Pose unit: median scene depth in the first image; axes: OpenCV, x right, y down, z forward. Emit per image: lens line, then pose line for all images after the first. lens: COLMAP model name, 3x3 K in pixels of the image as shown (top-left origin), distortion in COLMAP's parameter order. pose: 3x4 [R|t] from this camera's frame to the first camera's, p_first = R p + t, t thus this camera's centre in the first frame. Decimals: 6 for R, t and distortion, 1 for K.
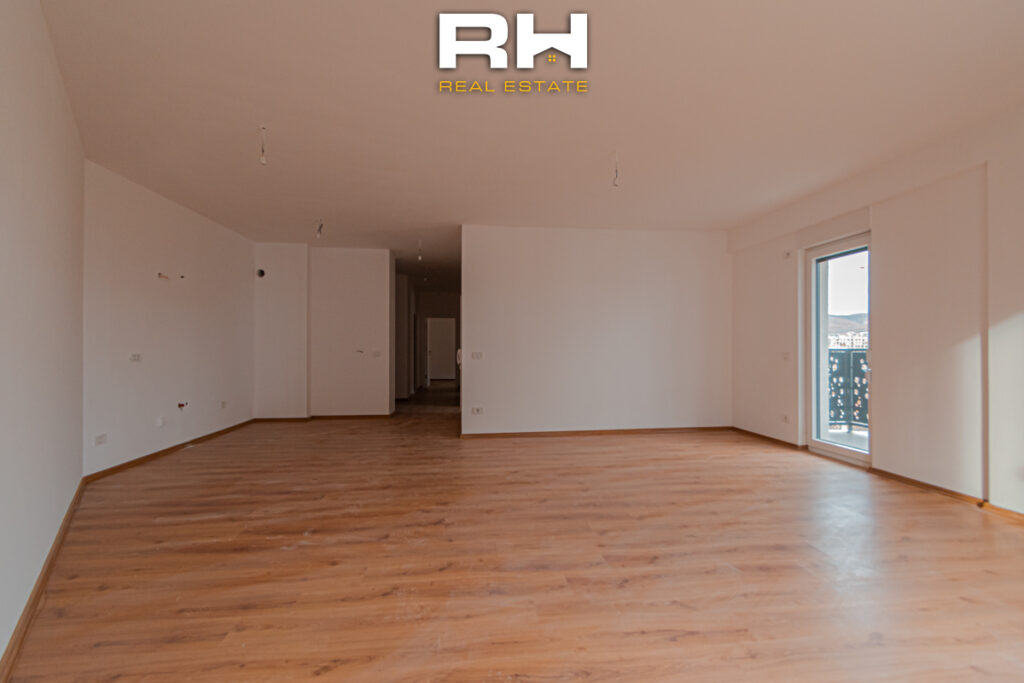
lens RADIAL K [[462.3, 0, 514.0], [0, 462.3, 340.0], [0, 0, 1]] dist [0.005756, 0.000594]
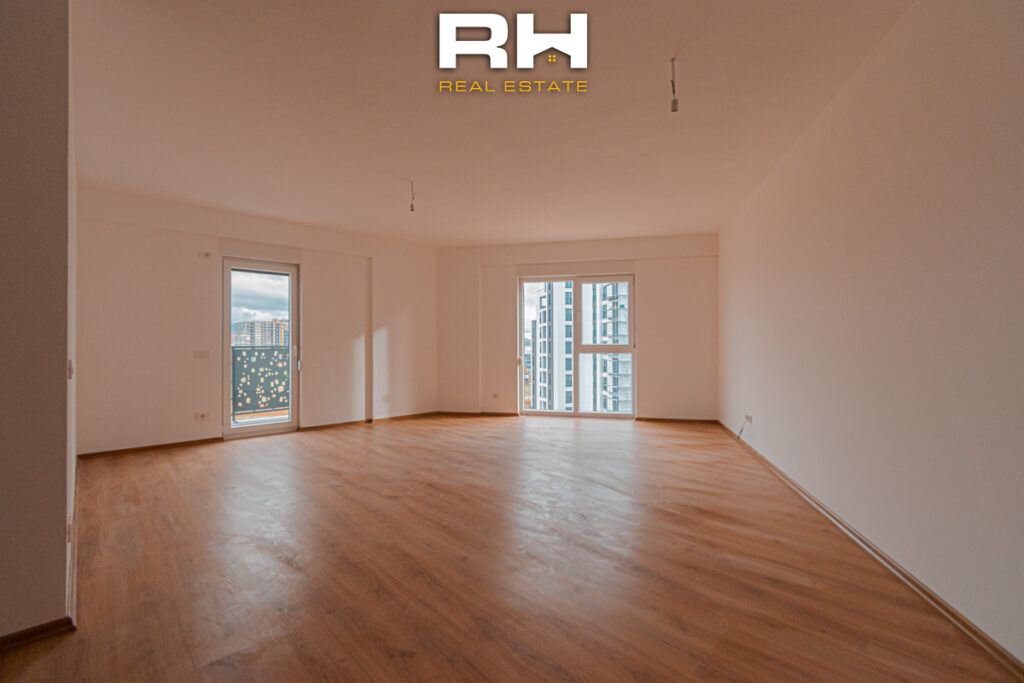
lens RADIAL K [[462.3, 0, 514.4], [0, 462.3, 334.9], [0, 0, 1]] dist [0.005756, 0.000594]
pose [[-0.592943, 0.016424, 0.805077, -0.779375], [-0.013542, 0.999447, -0.030363, 0.017197], [-0.805130, -0.028906, -0.592393, 1.296453]]
